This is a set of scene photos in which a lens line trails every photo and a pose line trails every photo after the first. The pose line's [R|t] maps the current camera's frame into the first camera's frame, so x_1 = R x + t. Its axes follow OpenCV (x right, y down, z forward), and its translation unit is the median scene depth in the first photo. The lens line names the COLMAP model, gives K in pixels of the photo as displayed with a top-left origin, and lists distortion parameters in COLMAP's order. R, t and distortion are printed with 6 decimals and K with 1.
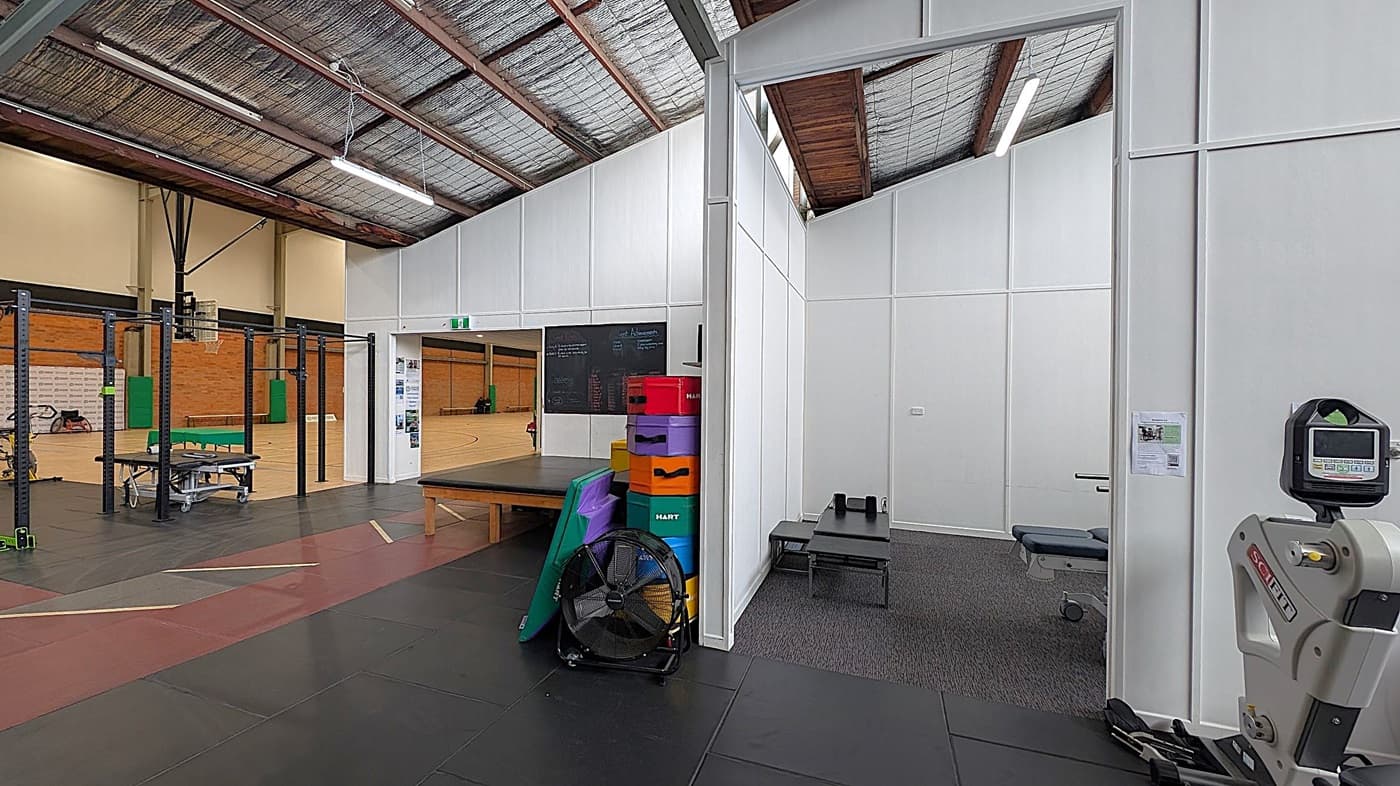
lens RADIAL K [[525.0, 0, 696.4], [0, 525.0, 393.0], [0, 0, 1]] dist [-0.000060, -0.000809]
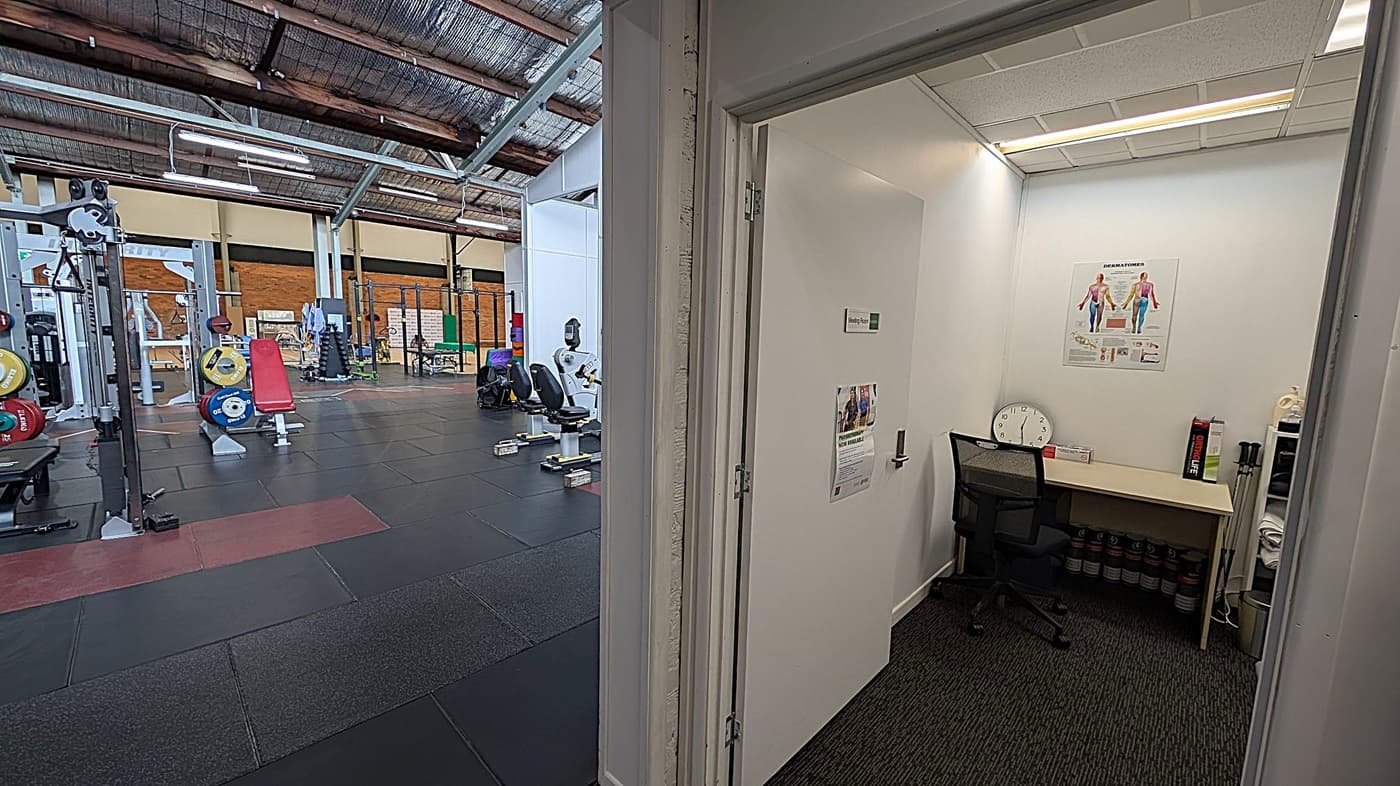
lens RADIAL K [[534.6, 0, 699.4], [0, 534.6, 393.6], [0, 0, 1]] dist [0.021391, -0.012977]
pose [[0.908727, 0.065828, -0.412167, 1.028081], [-0.022153, 0.993700, 0.109863, 0.027775], [0.416803, -0.090704, 0.904460, -0.601557]]
